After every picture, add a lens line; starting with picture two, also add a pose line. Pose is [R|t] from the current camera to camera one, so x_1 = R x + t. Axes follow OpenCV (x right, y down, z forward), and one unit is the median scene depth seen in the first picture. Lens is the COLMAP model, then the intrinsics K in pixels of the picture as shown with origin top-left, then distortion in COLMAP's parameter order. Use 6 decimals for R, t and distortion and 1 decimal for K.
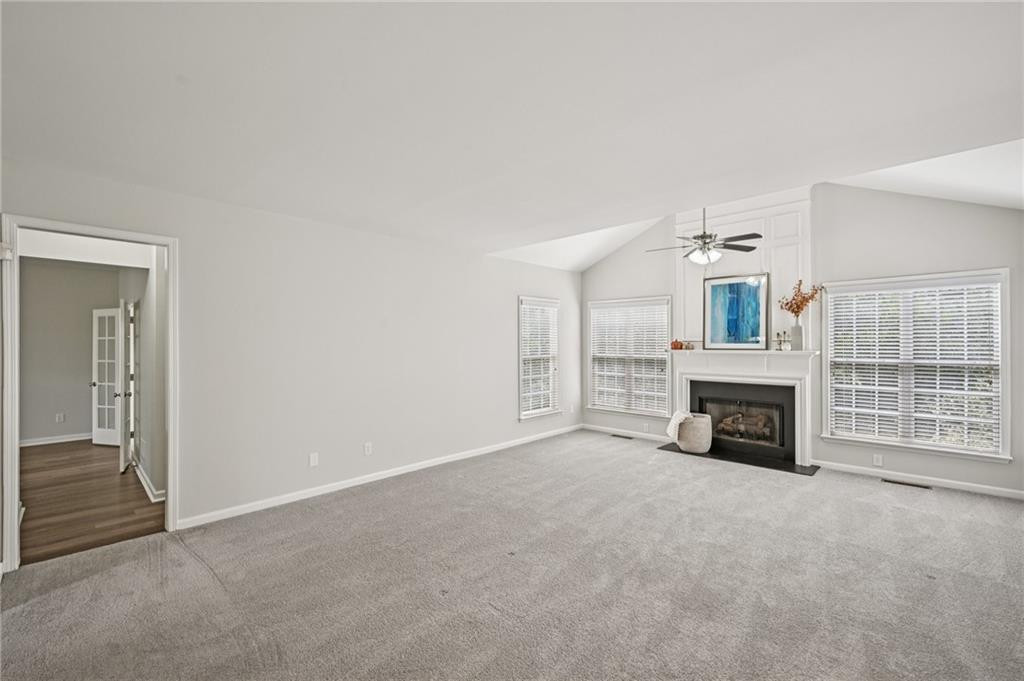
lens RADIAL K [[430.4, 0, 512.0], [0, 430.4, 340.5], [0, 0, 1]] dist [0.000236, 0.000228]
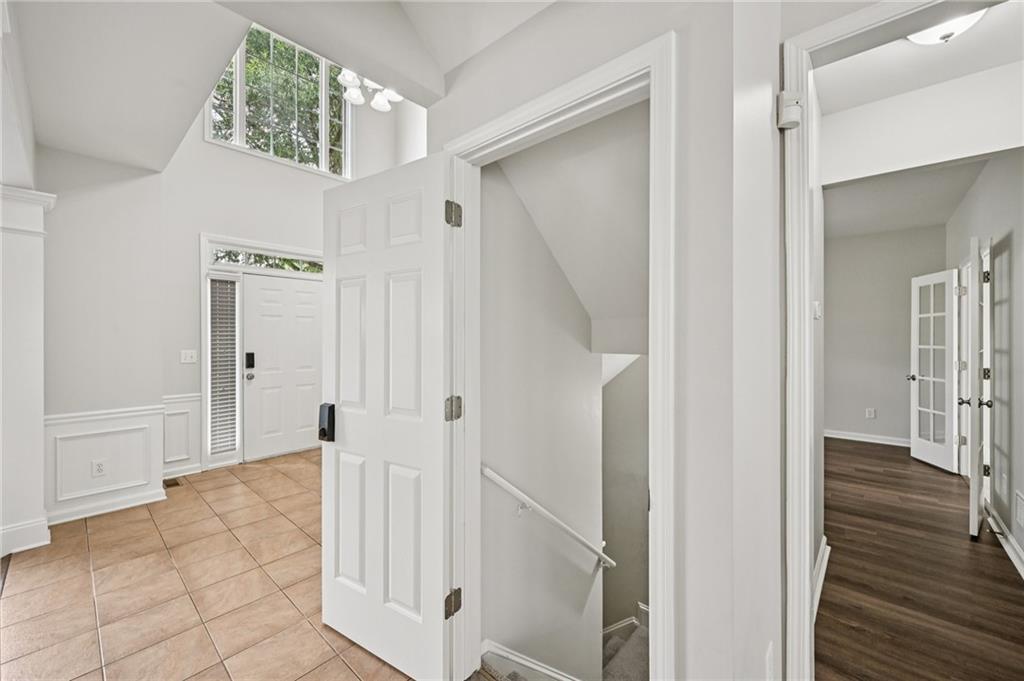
lens RADIAL K [[400.2, 0, 512.0], [0, 400.2, 340.5], [0, 0, 1]] dist [0.000647, -0.000260]
pose [[0.039296, 0.009278, -0.999185, -0.325769], [0.007168, 0.999929, 0.009567, 0.027207], [0.999202, -0.007539, 0.039226, 0.297338]]
